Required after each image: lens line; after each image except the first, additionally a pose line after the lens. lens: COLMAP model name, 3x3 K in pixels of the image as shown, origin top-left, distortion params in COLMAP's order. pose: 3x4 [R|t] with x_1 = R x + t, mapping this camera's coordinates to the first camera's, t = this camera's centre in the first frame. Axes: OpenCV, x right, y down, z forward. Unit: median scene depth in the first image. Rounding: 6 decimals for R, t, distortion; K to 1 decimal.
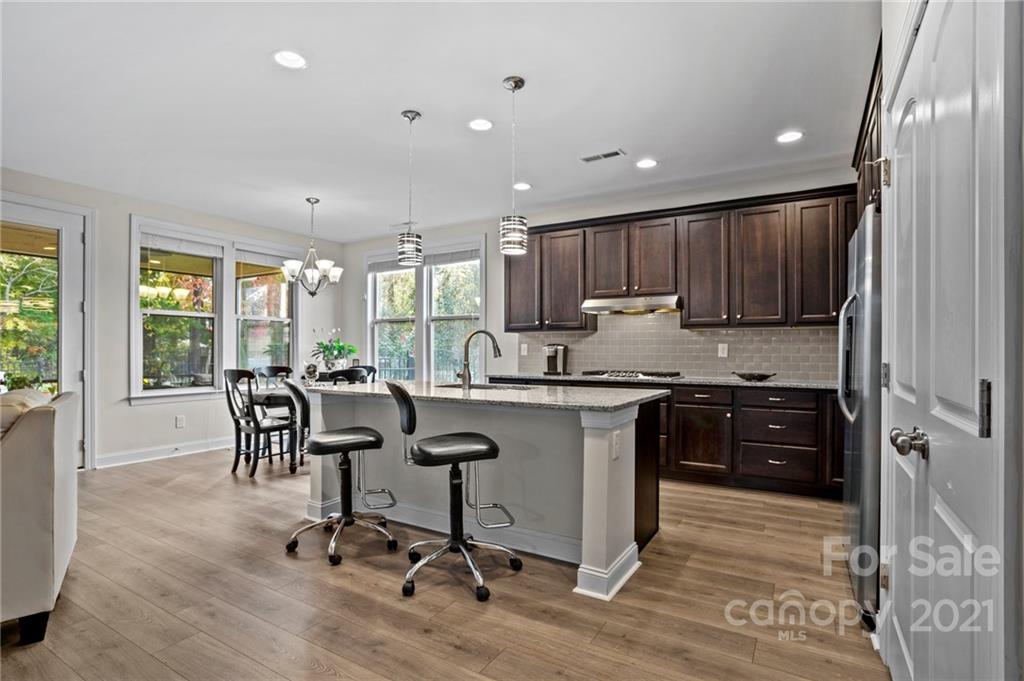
lens RADIAL K [[503.6, 0, 506.1], [0, 503.6, 348.0], [0, 0, 1]] dist [-0.050126, 0.025356]
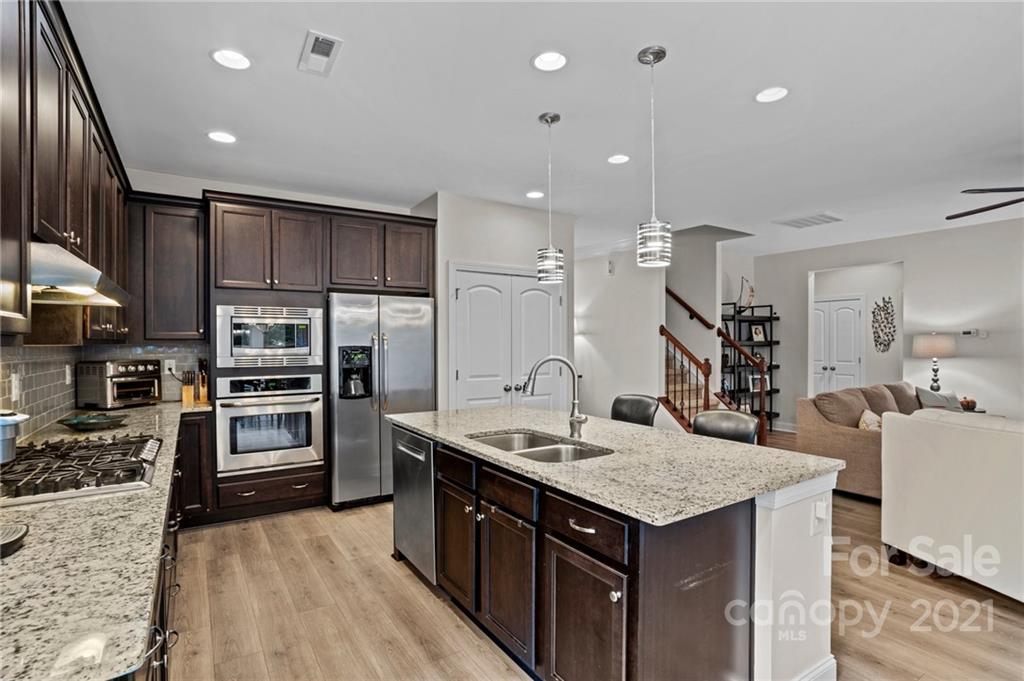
lens RADIAL K [[503.6, 0, 506.1], [0, 503.6, 348.0], [0, 0, 1]] dist [-0.050126, 0.025356]
pose [[-0.896211, -0.004744, 0.443604, -0.223290], [-0.001203, 0.999965, 0.008263, -0.039352], [-0.443627, 0.006872, -0.896185, 1.219268]]
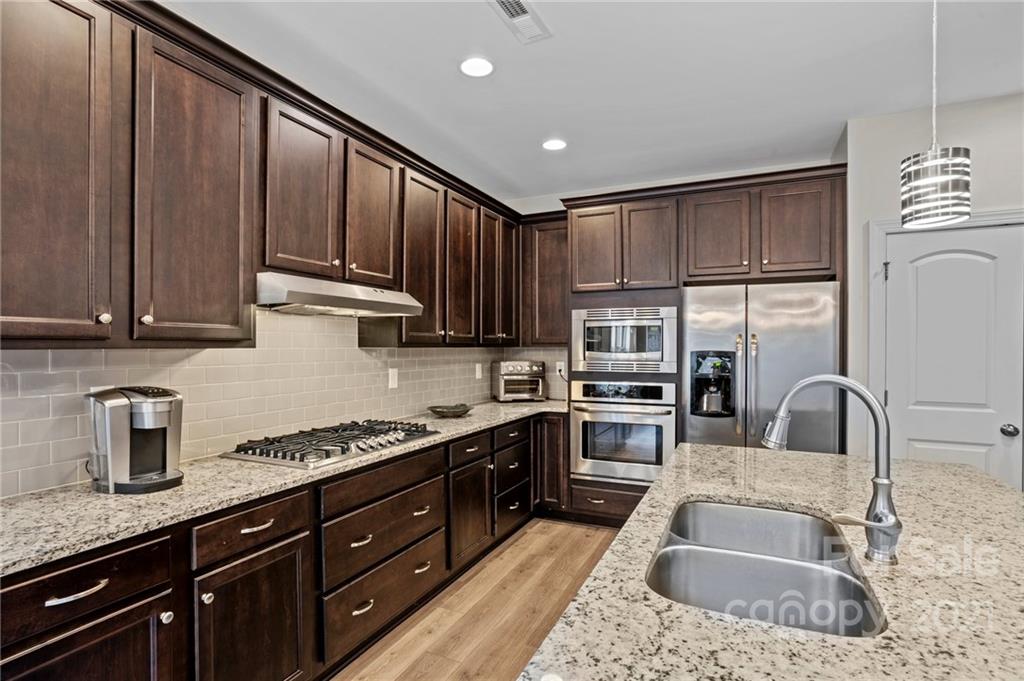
lens RADIAL K [[503.6, 0, 506.1], [0, 503.6, 348.0], [0, 0, 1]] dist [-0.050126, 0.025356]
pose [[-0.096953, -0.003604, 0.995282, -0.265296], [-0.005758, 0.999979, 0.003060, -0.039795], [-0.995272, -0.005434, -0.096972, 0.909969]]
